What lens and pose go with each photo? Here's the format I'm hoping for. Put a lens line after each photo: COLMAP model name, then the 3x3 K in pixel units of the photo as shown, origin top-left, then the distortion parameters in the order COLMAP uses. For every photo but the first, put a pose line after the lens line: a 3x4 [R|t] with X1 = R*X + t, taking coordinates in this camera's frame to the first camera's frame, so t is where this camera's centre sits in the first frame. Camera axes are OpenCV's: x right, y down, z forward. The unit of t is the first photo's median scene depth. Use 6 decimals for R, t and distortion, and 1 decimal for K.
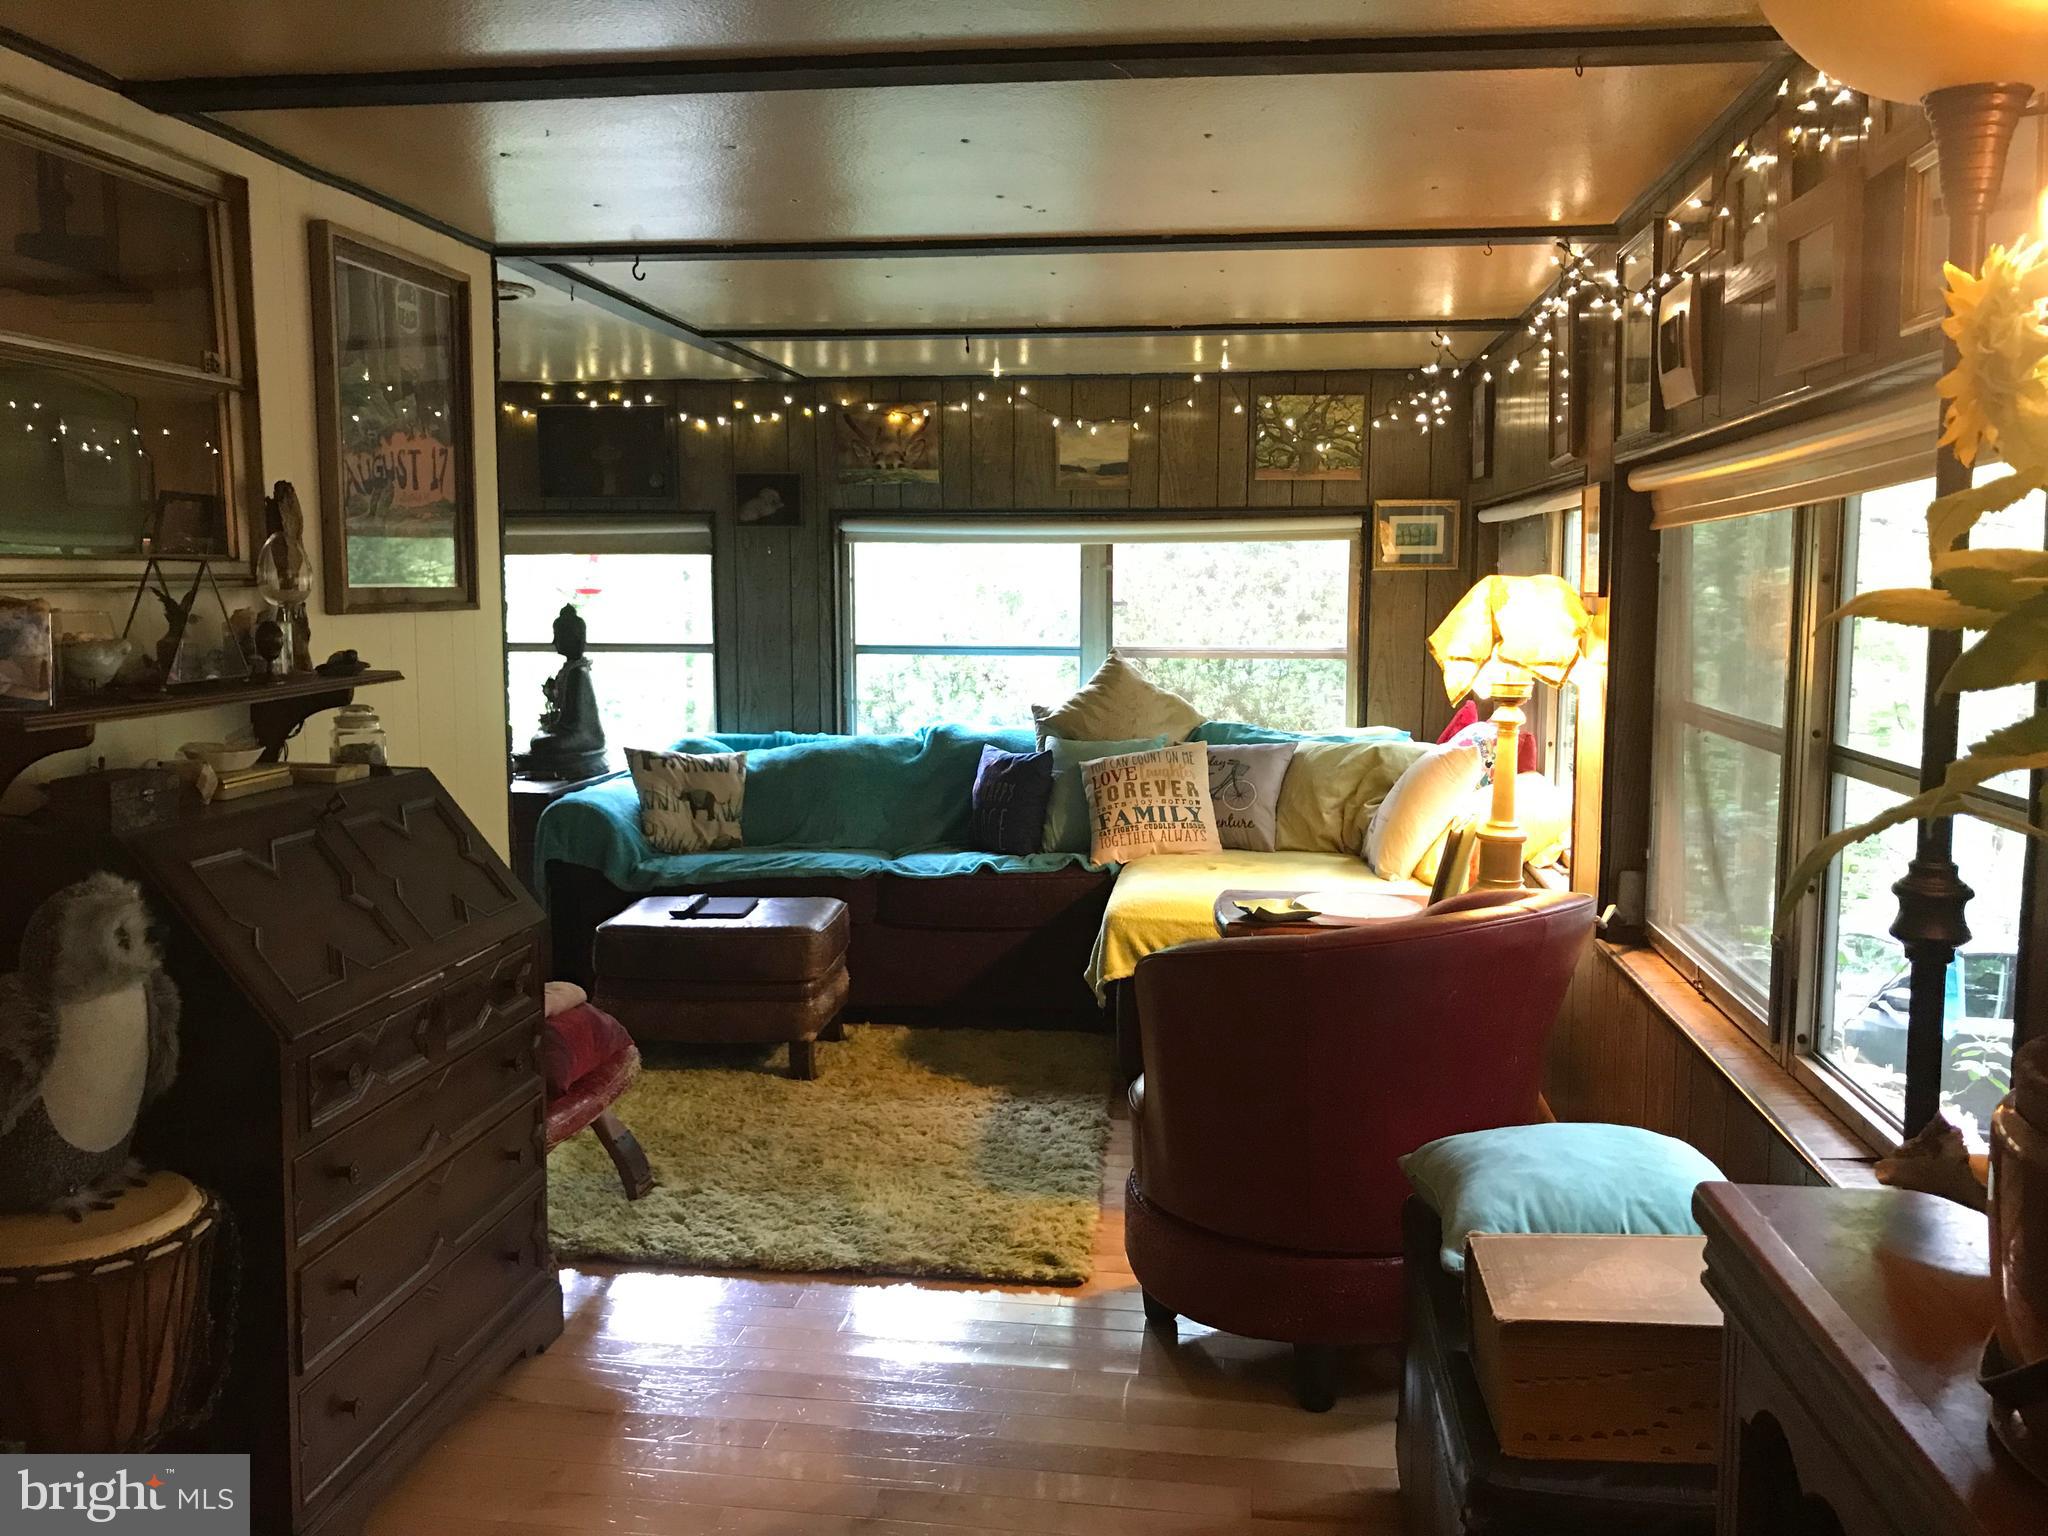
lens RADIAL K [[1668.6, 0, 1022.7], [0, 1668.6, 758.7], [0, 0, 1]] dist [0.009497, -0.013140]
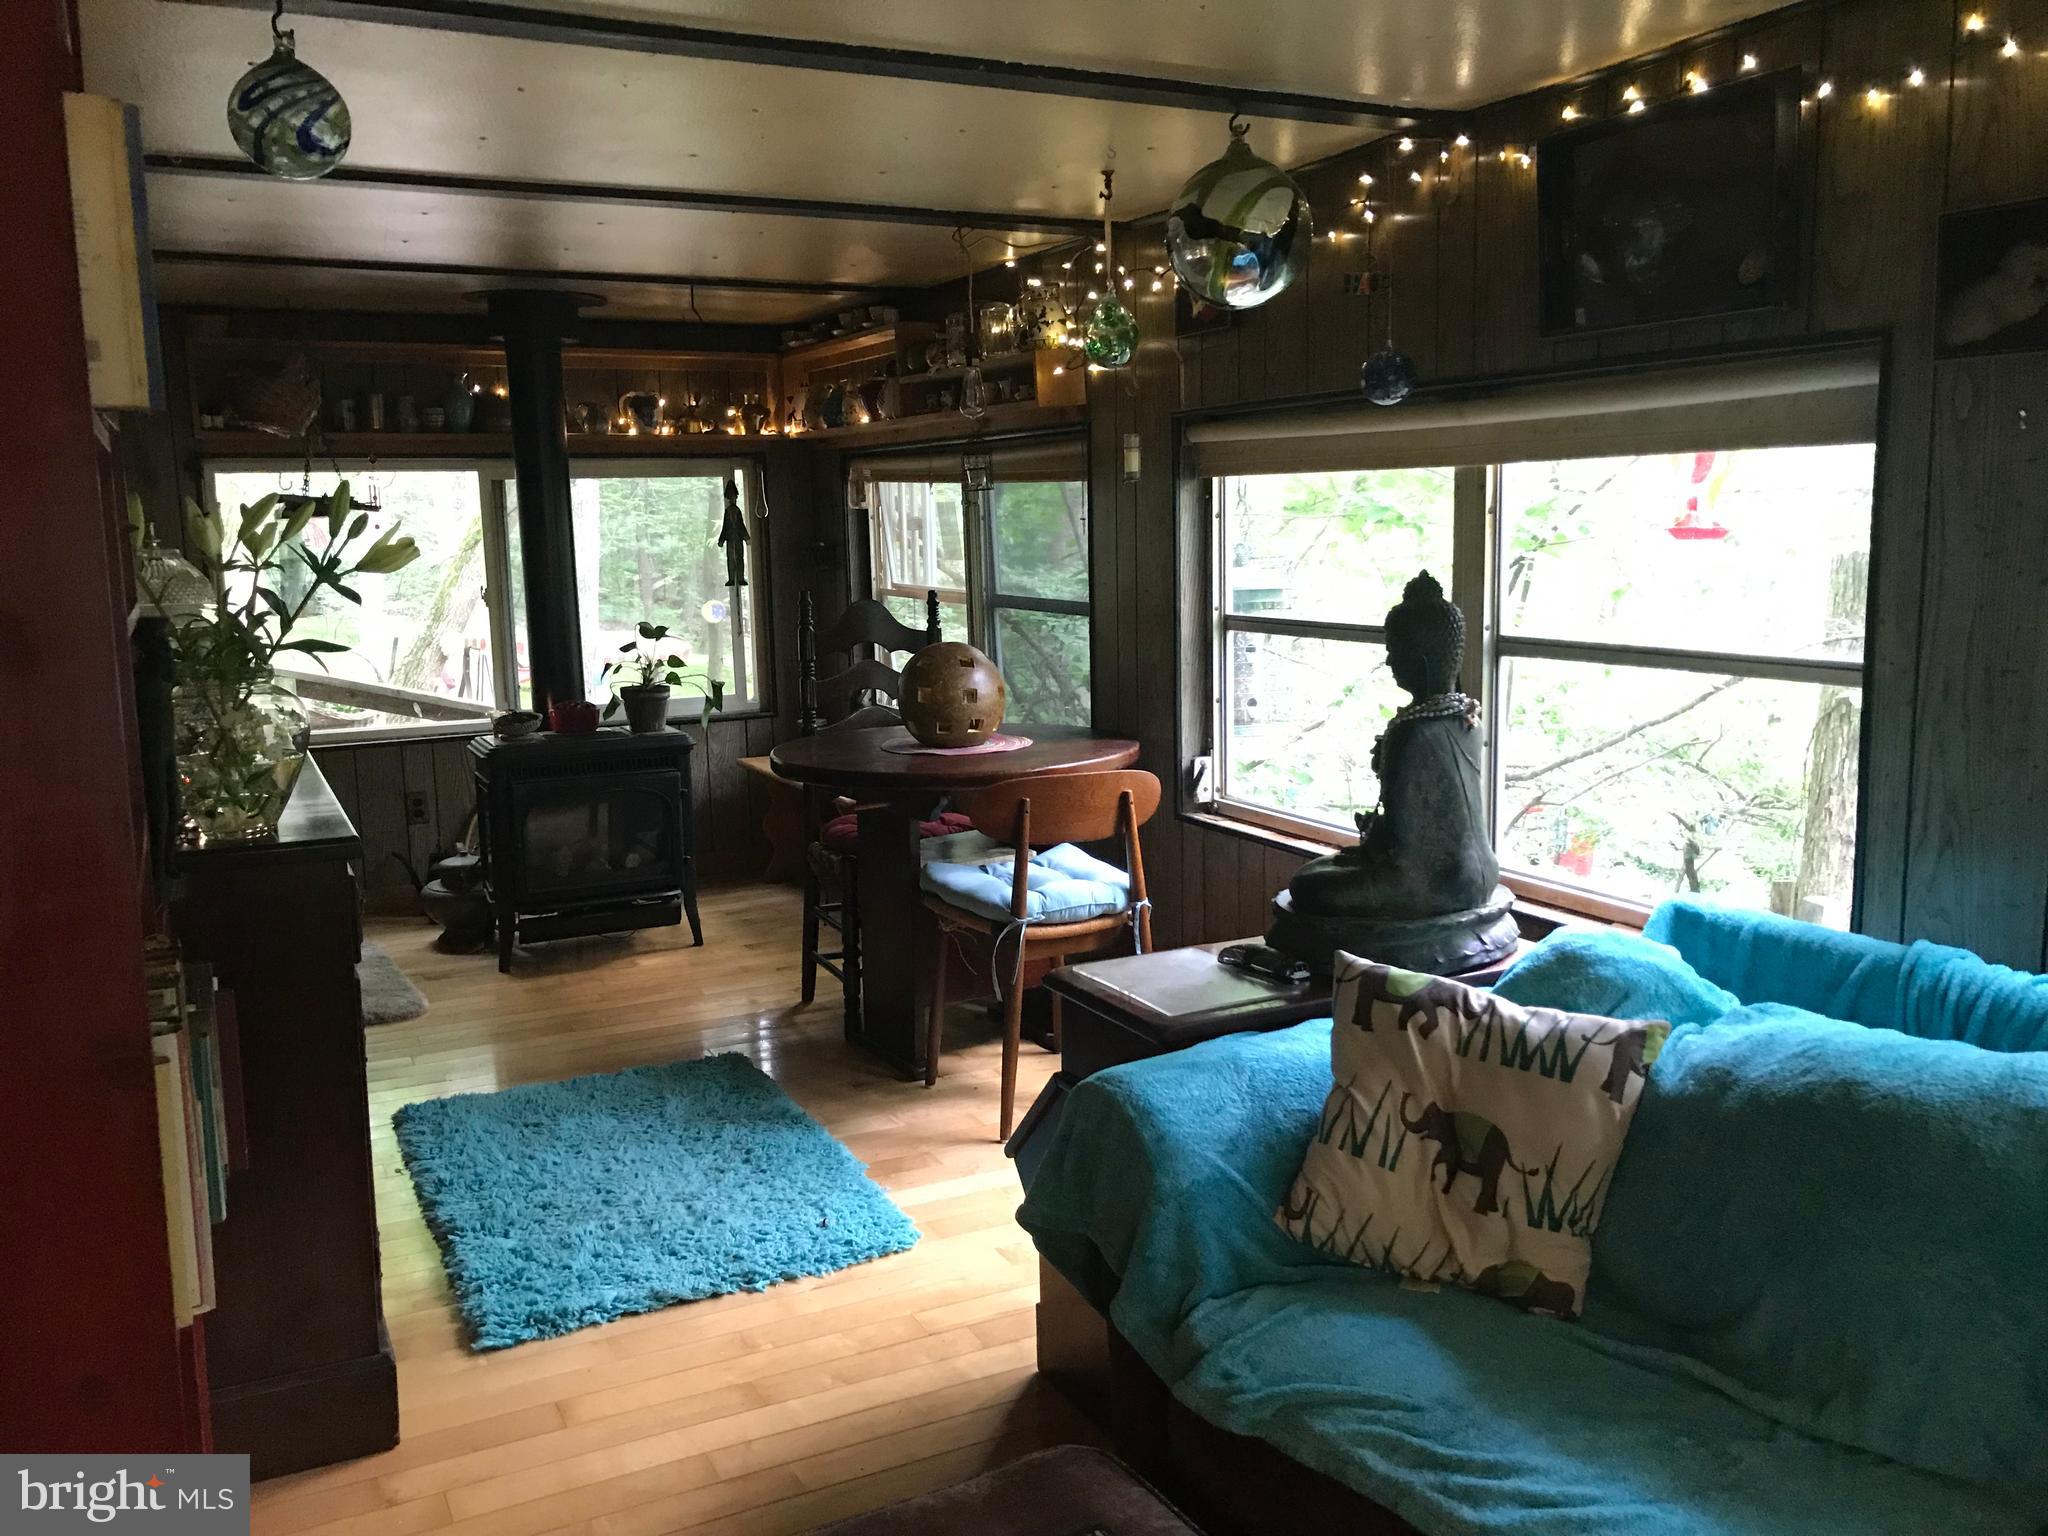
lens RADIAL K [[1668.6, 0, 1022.7], [0, 1668.6, 758.7], [0, 0, 1]] dist [0.009497, -0.013140]
pose [[0.560480, 0.108673, -0.821007, 0.030380], [-0.067075, 0.994053, 0.085788, -0.069480], [0.825447, 0.006986, 0.564436, 0.622780]]
